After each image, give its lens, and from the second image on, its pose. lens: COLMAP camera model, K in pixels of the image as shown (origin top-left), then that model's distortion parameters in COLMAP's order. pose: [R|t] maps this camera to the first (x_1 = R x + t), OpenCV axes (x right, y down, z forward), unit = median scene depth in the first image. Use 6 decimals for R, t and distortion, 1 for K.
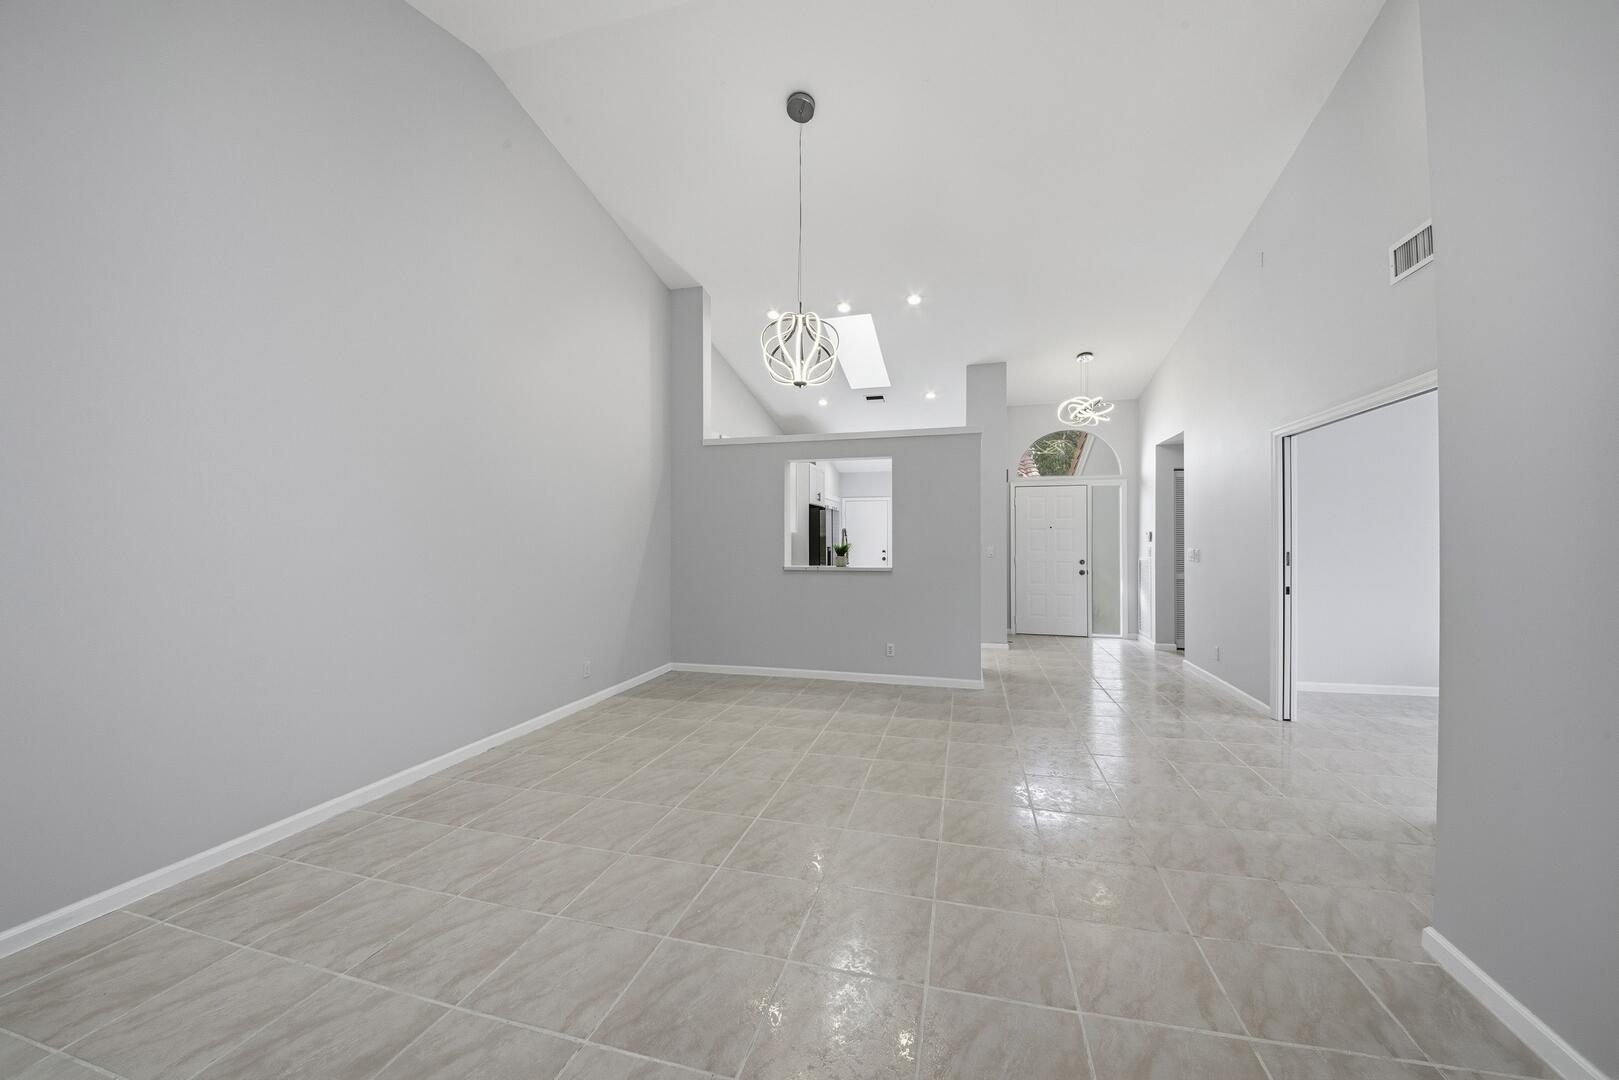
lens RADIAL K [[587.1, 0, 815.5], [0, 587.1, 538.6], [0, 0, 1]] dist [0.000265, -0.013128]
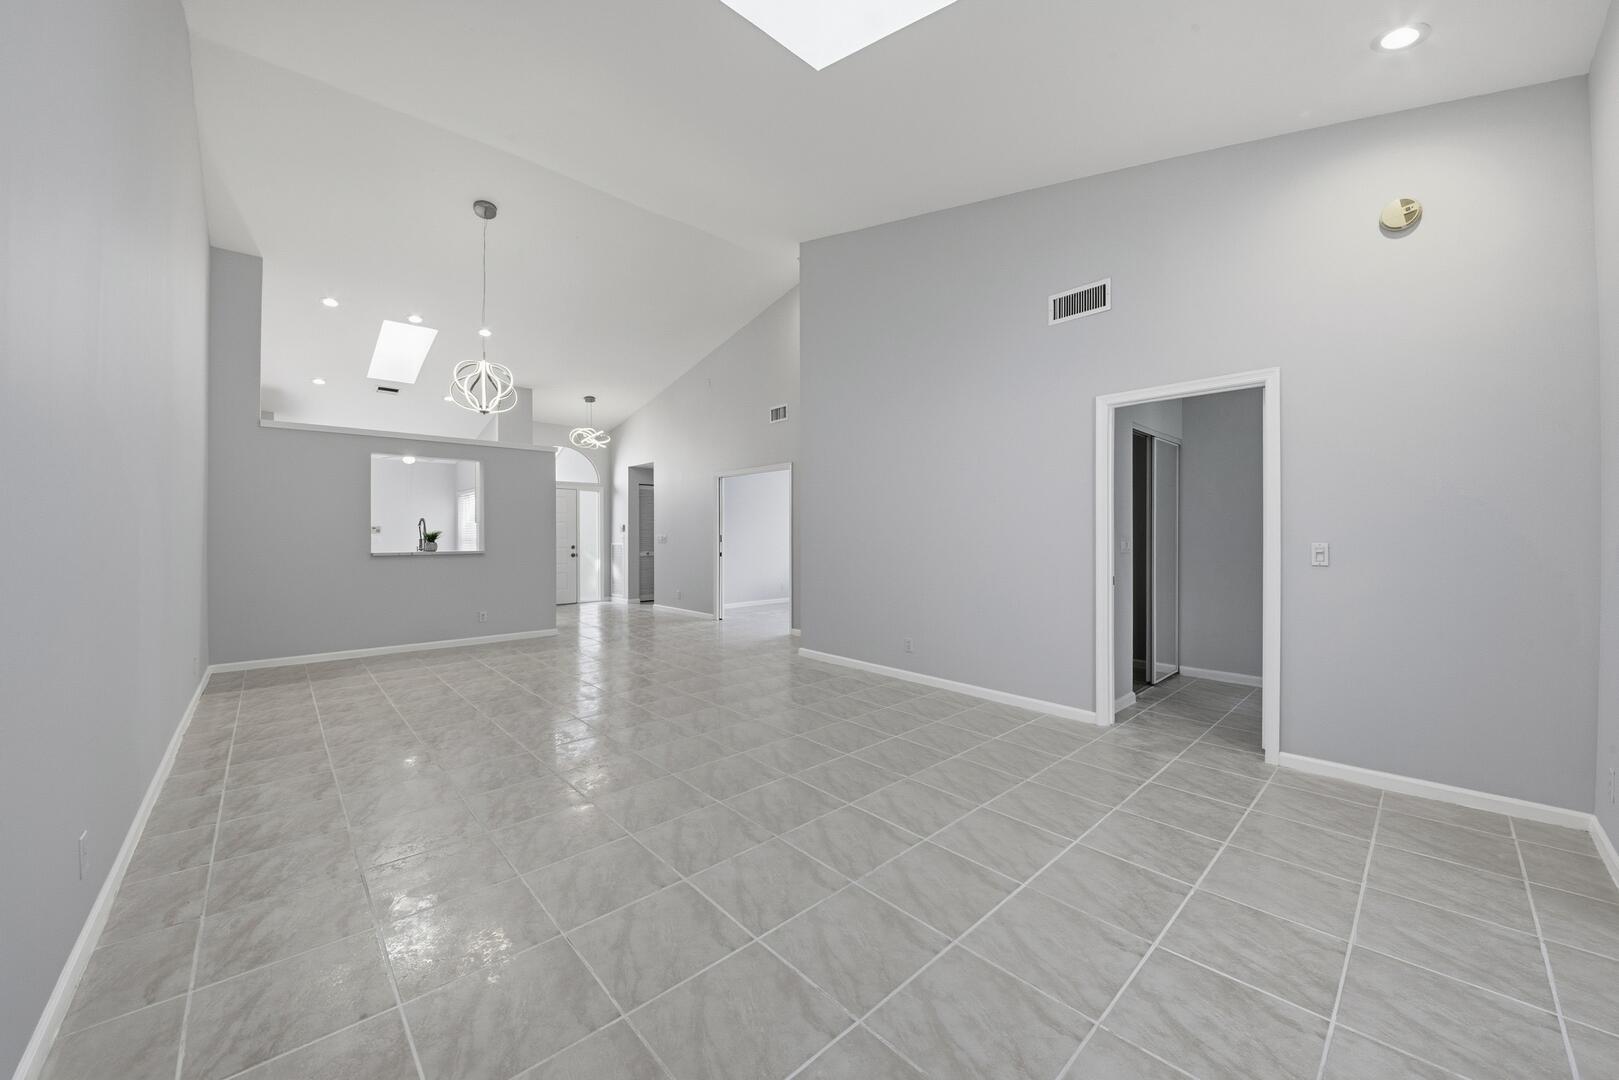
lens RADIAL K [[599.7, 0, 845.0], [0, 599.7, 538.4], [0, 0, 1]] dist [0.001556, -0.010162]
pose [[0.510188, -0.008299, 0.860023, -0.531947], [0.000012, 0.999954, 0.009642, 0.010030], [-0.860063, -0.004909, 0.510164, -0.294225]]
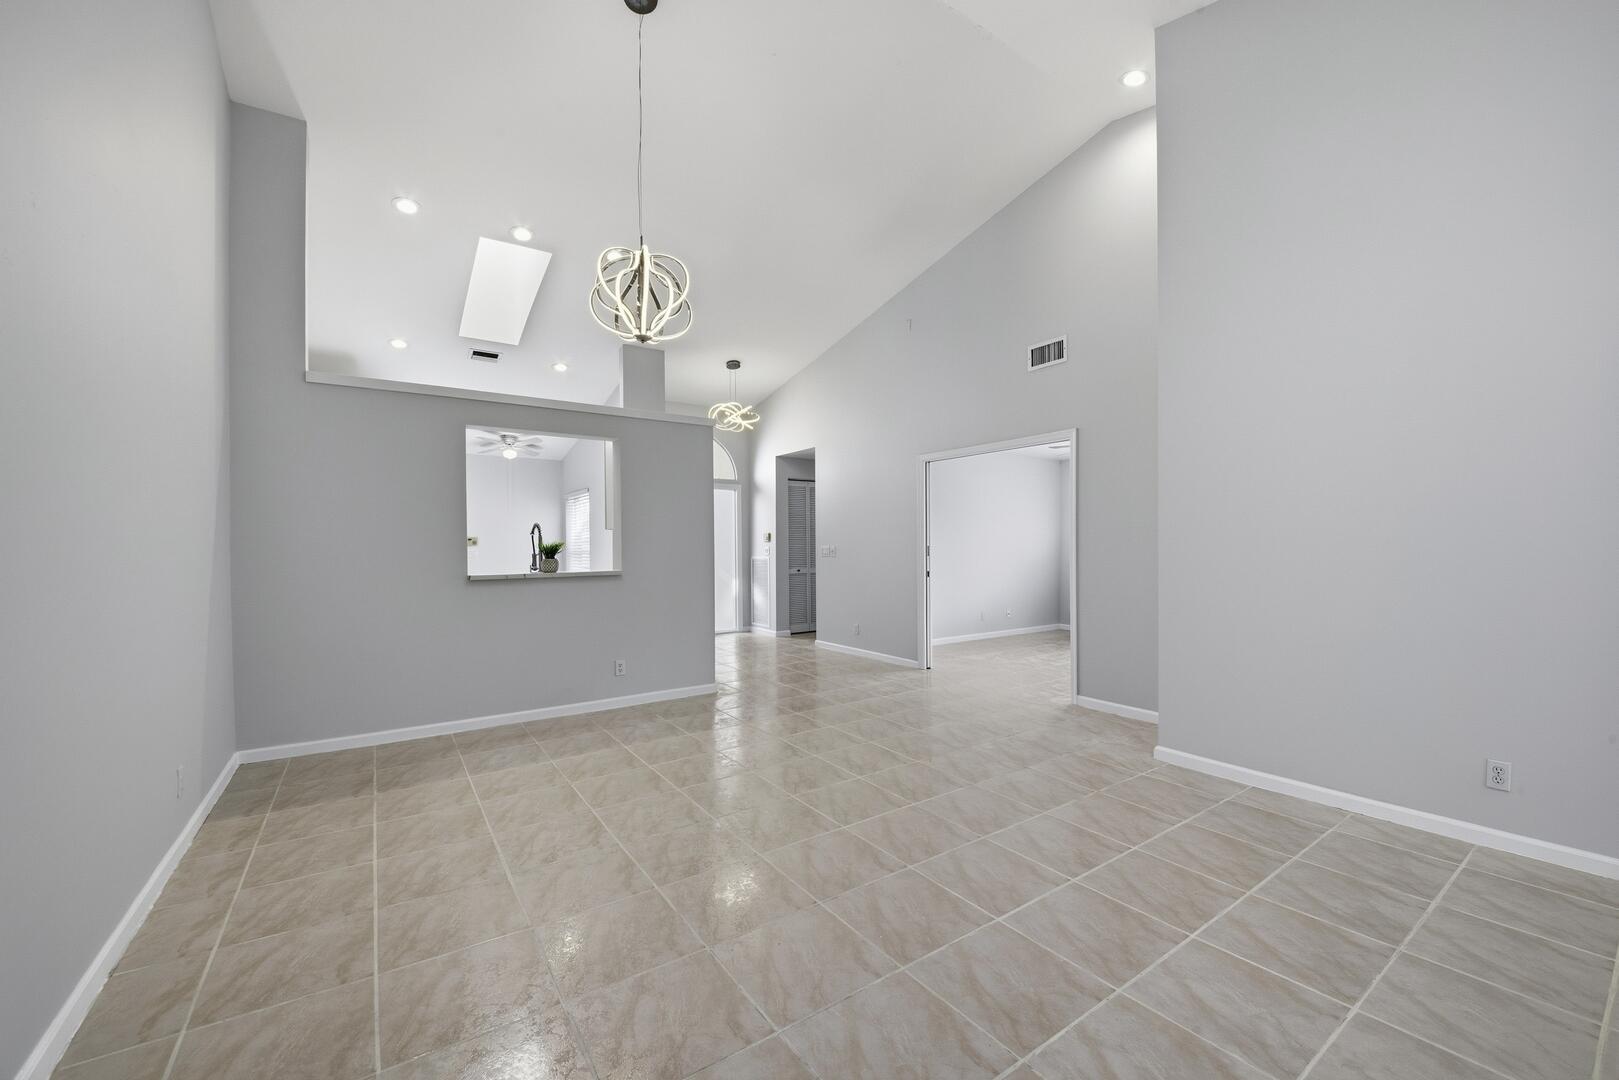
lens RADIAL K [[645.7, 0, 832.9], [0, 645.7, 551.0], [0, 0, 1]] dist [0.032651, -0.018338]
pose [[0.636141, -0.013878, 0.771448, -0.366252], [0.006829, 0.999900, 0.012356, 0.010382], [-0.771543, -0.002592, 0.636172, 0.151980]]
